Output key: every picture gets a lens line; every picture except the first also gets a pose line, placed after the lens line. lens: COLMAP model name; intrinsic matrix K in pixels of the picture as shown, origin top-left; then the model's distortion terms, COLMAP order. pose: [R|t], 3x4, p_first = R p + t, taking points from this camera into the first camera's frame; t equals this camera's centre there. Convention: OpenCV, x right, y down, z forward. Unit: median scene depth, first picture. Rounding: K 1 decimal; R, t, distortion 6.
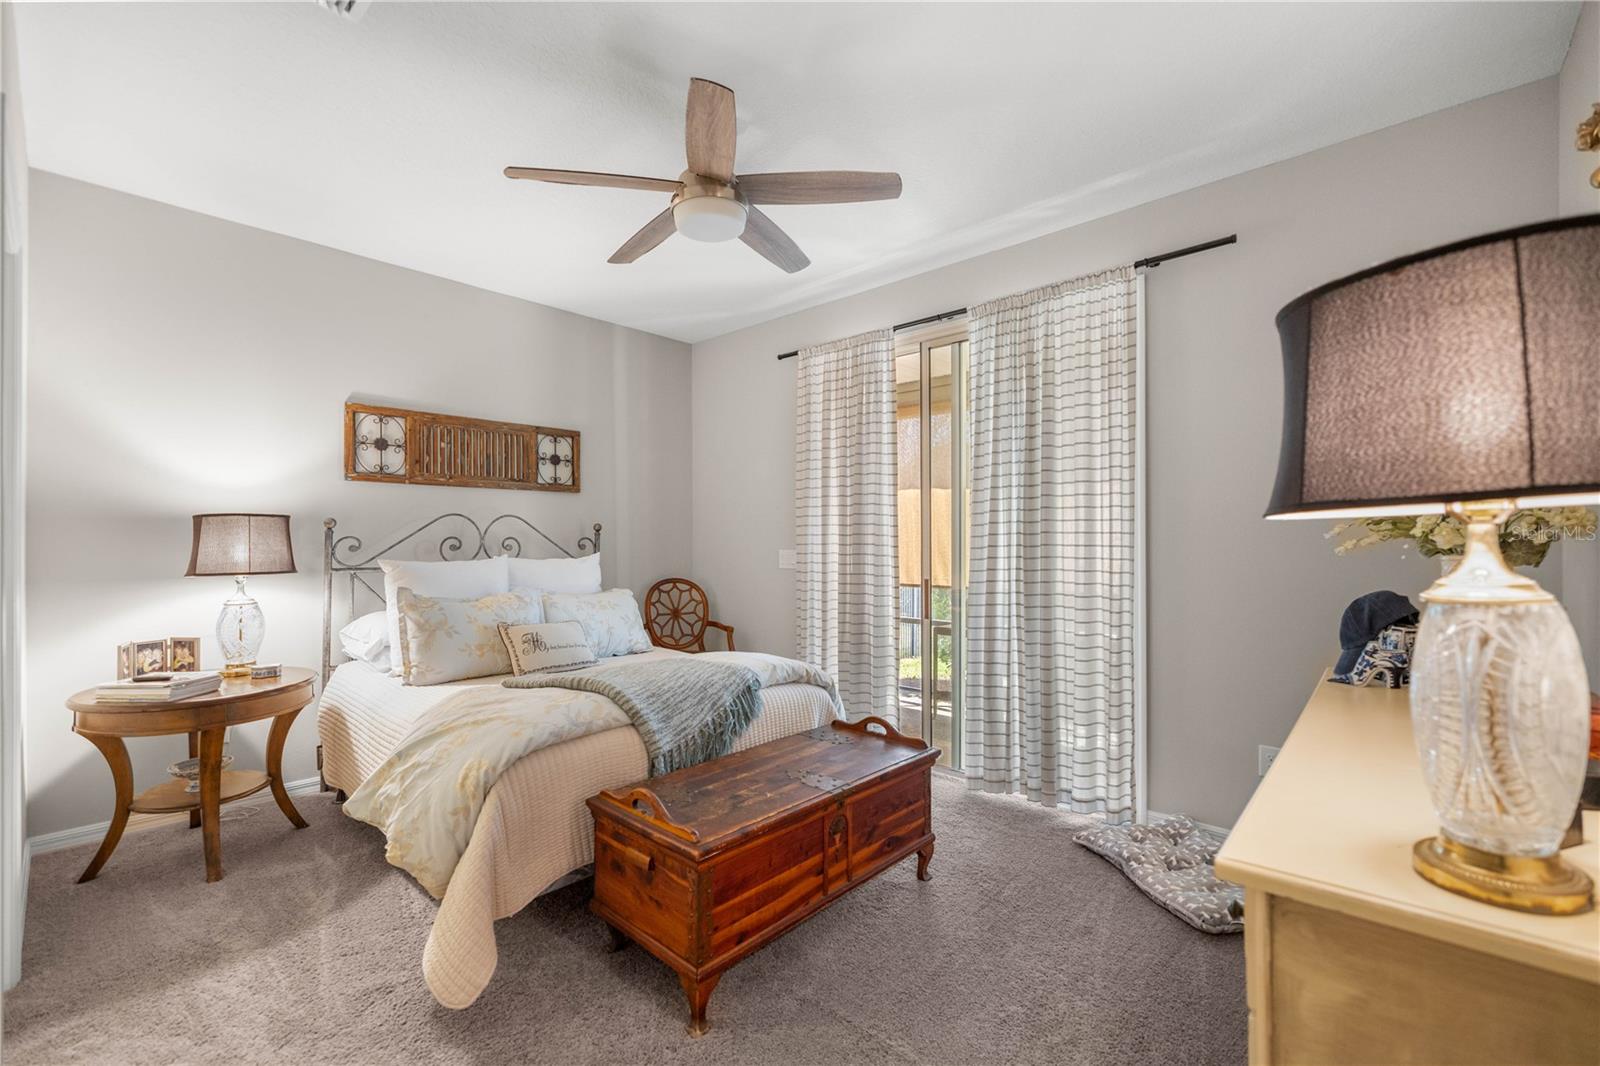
lens RADIAL K [[675.0, 0, 799.7], [0, 675.0, 530.6], [0, 0, 1]] dist [-0.001836, 0.000033]
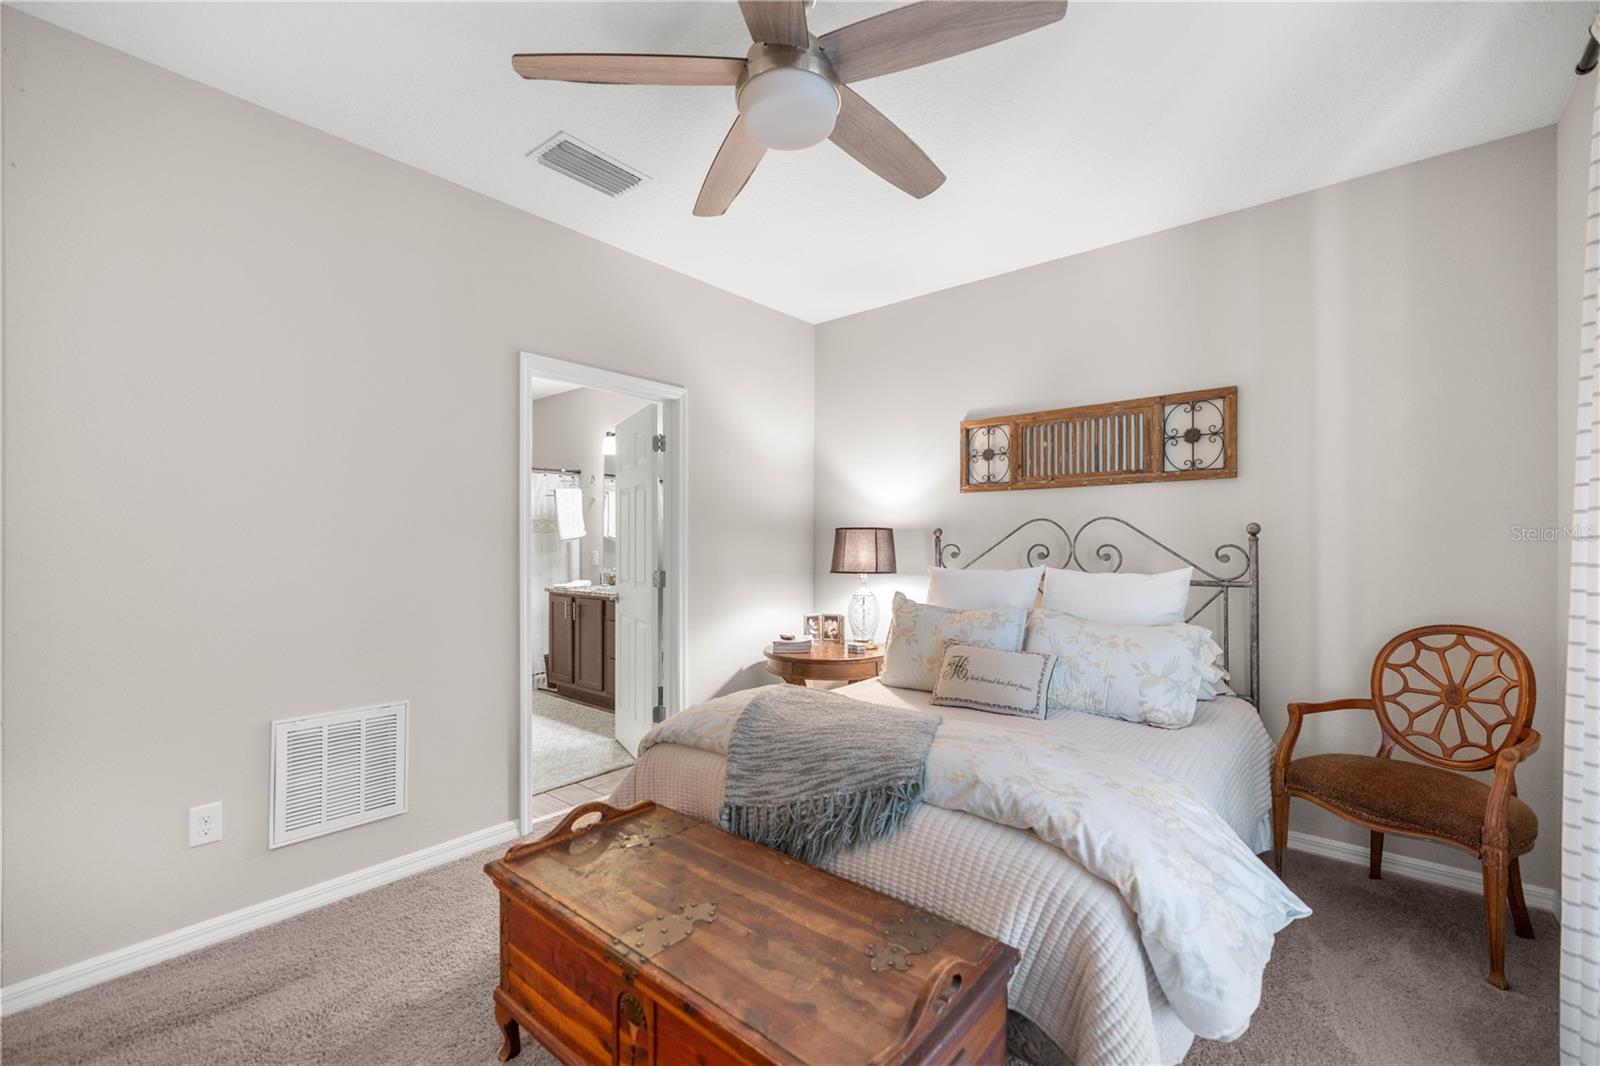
lens RADIAL K [[675.0, 0, 796.5], [0, 675.0, 544.6], [0, 0, 1]] dist [-0.001836, 0.000033]
pose [[0.037680, -0.000286, -0.999290, 0.383671], [0.012895, 0.999917, 0.000200, 0.005295], [0.999207, -0.012894, 0.037680, 0.636319]]
